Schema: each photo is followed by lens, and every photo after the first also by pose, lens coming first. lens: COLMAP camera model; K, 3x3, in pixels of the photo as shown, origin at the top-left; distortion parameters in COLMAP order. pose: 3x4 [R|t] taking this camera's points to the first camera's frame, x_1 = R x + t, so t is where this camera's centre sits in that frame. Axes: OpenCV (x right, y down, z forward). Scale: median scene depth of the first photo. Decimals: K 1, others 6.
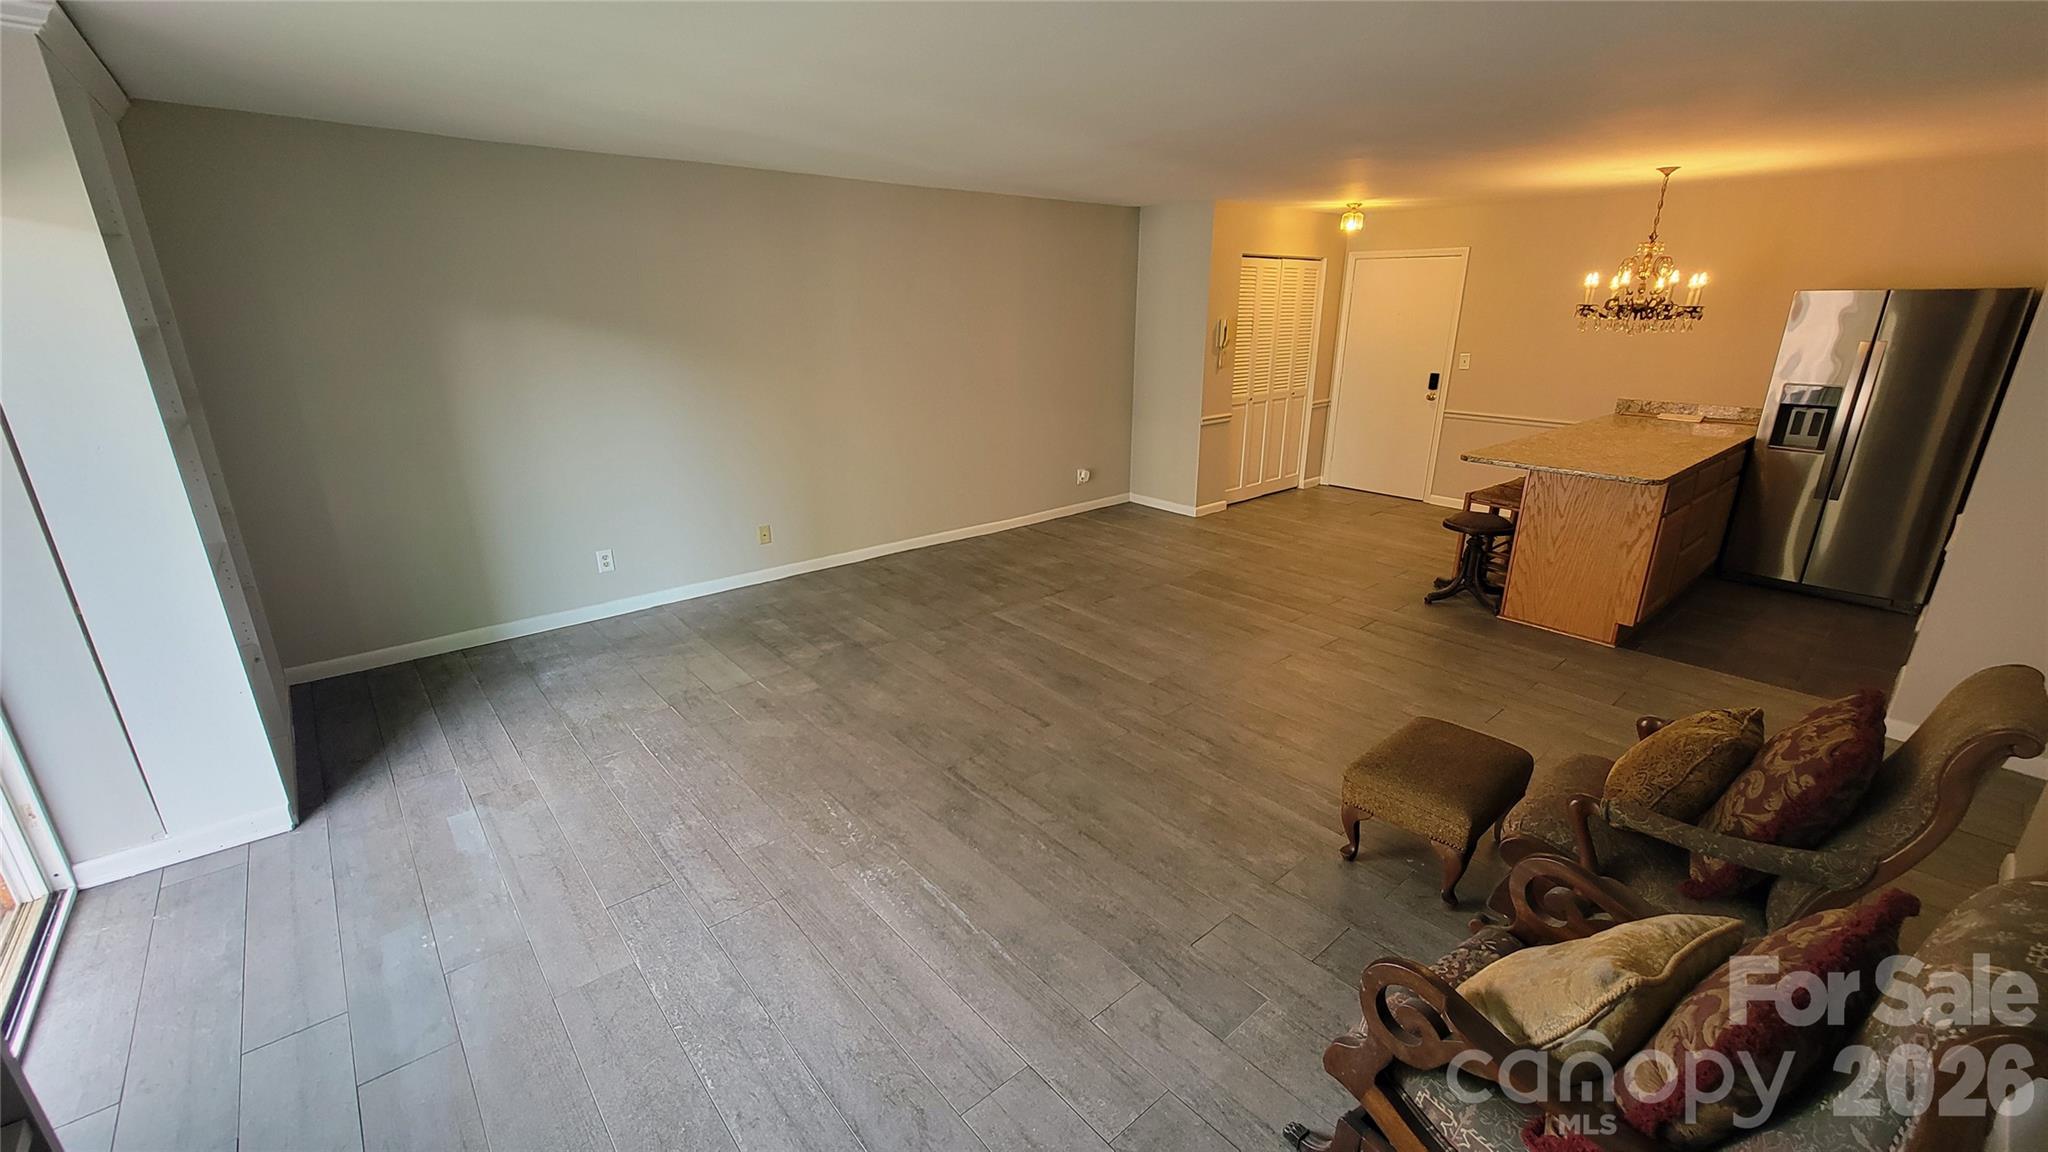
lens RADIAL K [[830.1, 0, 1033.7], [0, 830.1, 575.8], [0, 0, 1]] dist [0.000278, 0.000637]
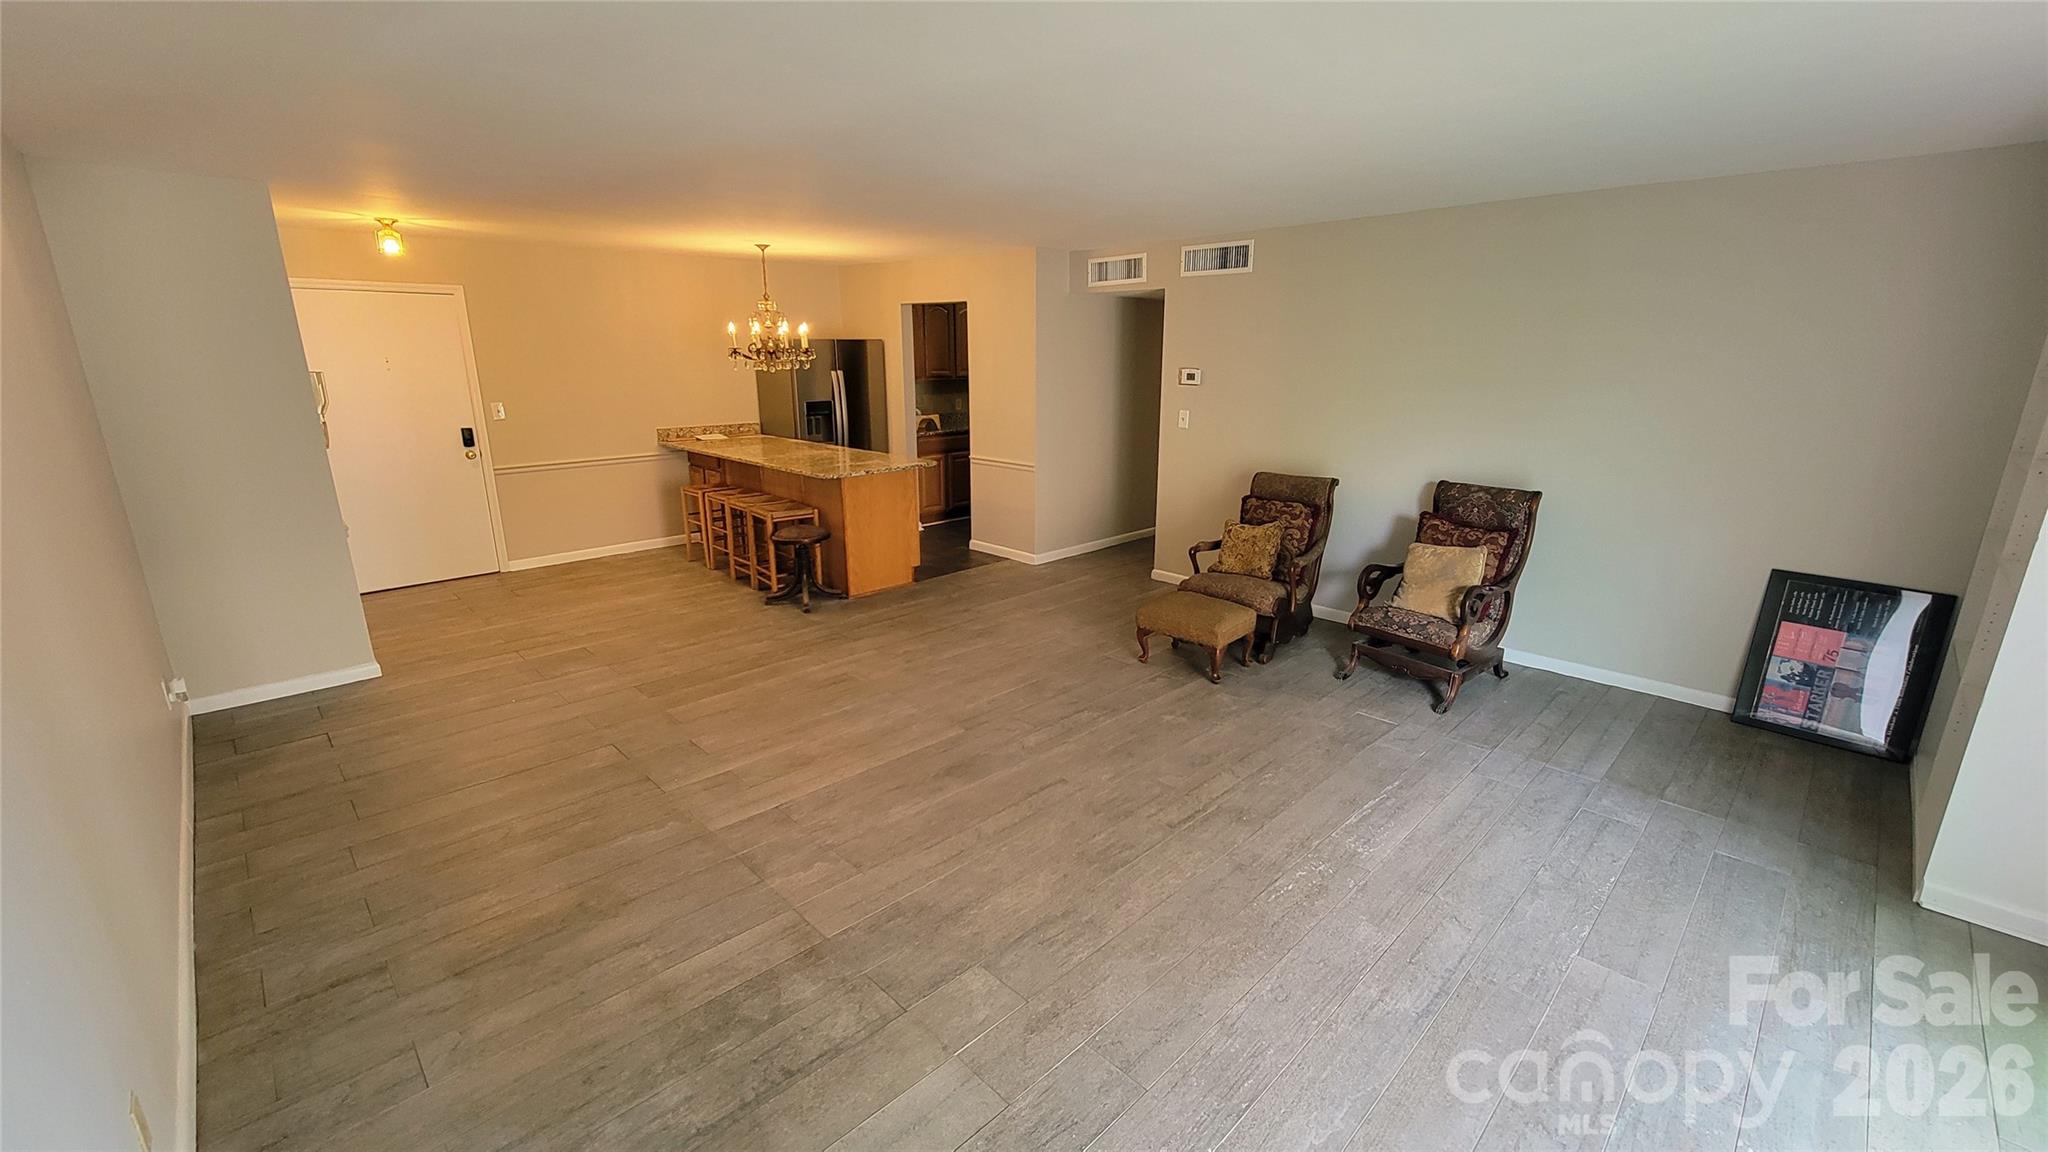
lens RADIAL K [[833.4, 0, 1032.2], [0, 833.4, 577.8], [0, 0, 1]] dist [-0.004589, 0.000698]
pose [[-0.061487, -0.264578, 0.962402, -0.636586], [0.312504, 0.910644, 0.270314, -0.228765], [-0.947924, 0.317375, 0.026689, 0.706068]]
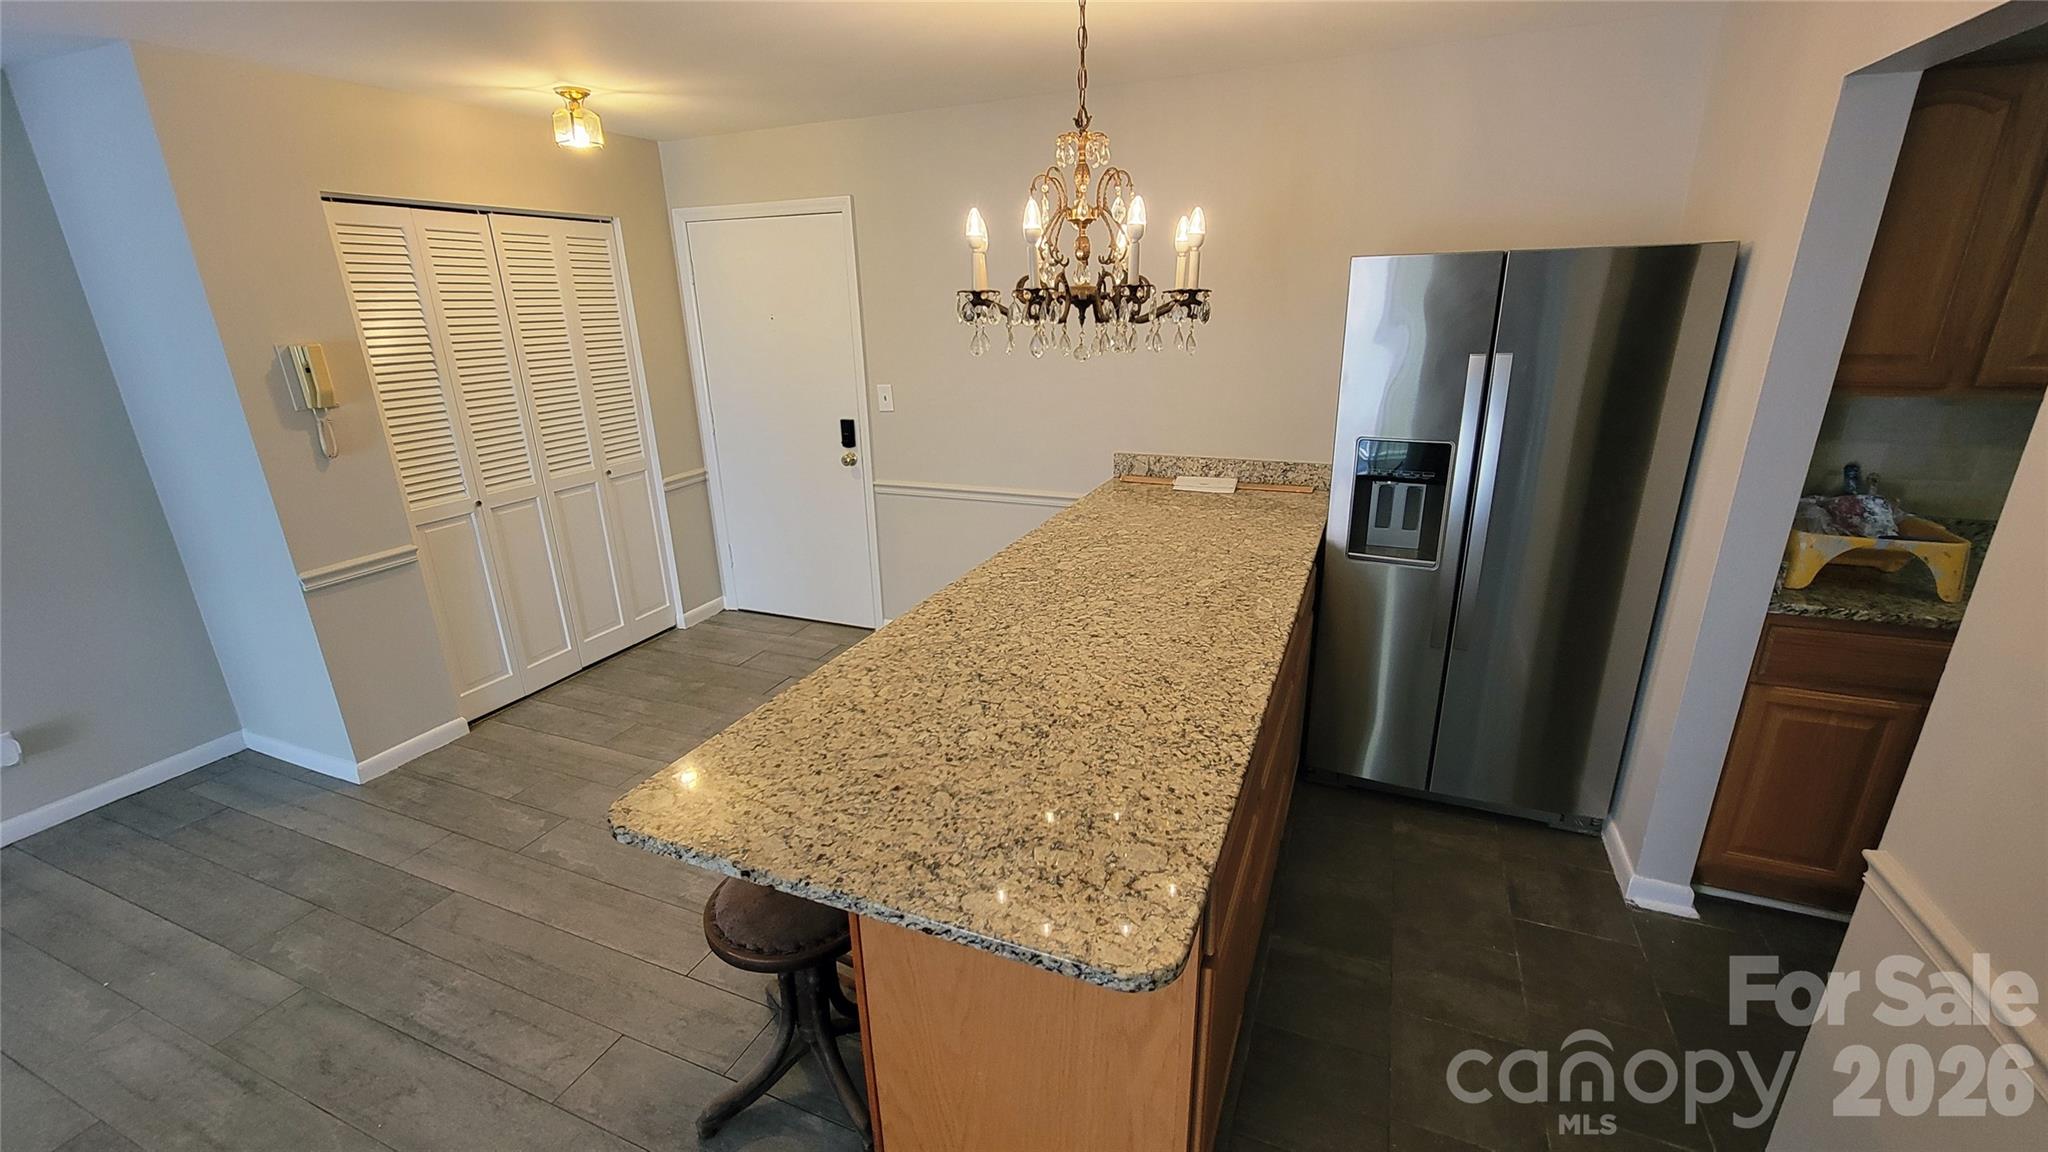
lens RADIAL K [[833.4, 0, 1032.2], [0, 833.4, 577.8], [0, 0, 1]] dist [-0.004589, 0.000698]
pose [[0.897299, -0.157916, 0.412210, 0.516931], [0.157987, 0.986850, 0.034153, -0.203469], [-0.412183, 0.034478, 0.910449, 0.642077]]
